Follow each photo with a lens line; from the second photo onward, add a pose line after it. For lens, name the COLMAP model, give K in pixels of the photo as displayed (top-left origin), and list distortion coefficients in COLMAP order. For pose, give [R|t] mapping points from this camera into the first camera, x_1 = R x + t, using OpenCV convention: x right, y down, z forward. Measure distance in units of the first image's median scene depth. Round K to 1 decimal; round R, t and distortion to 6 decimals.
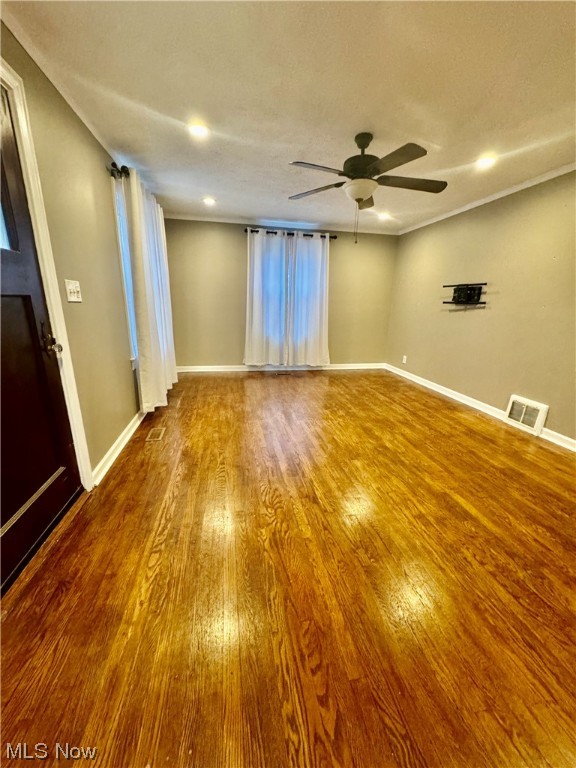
lens RADIAL K [[306.2, 0, 285.8], [0, 306.2, 384.9], [0, 0, 1]] dist [-0.002046, -0.000009]
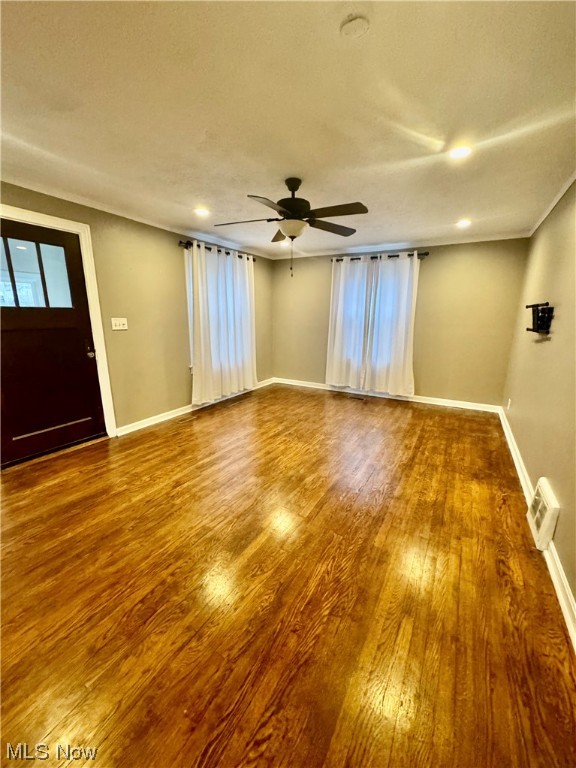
lens RADIAL K [[306.2, 0, 285.2], [0, 306.2, 384.7], [0, 0, 1]] dist [-0.002046, -0.000009]
pose [[0.755313, 0.129310, -0.642481, 0.587446], [-0.164884, 0.986302, 0.004669, -0.058552], [0.634284, 0.102408, 0.766288, 0.131483]]
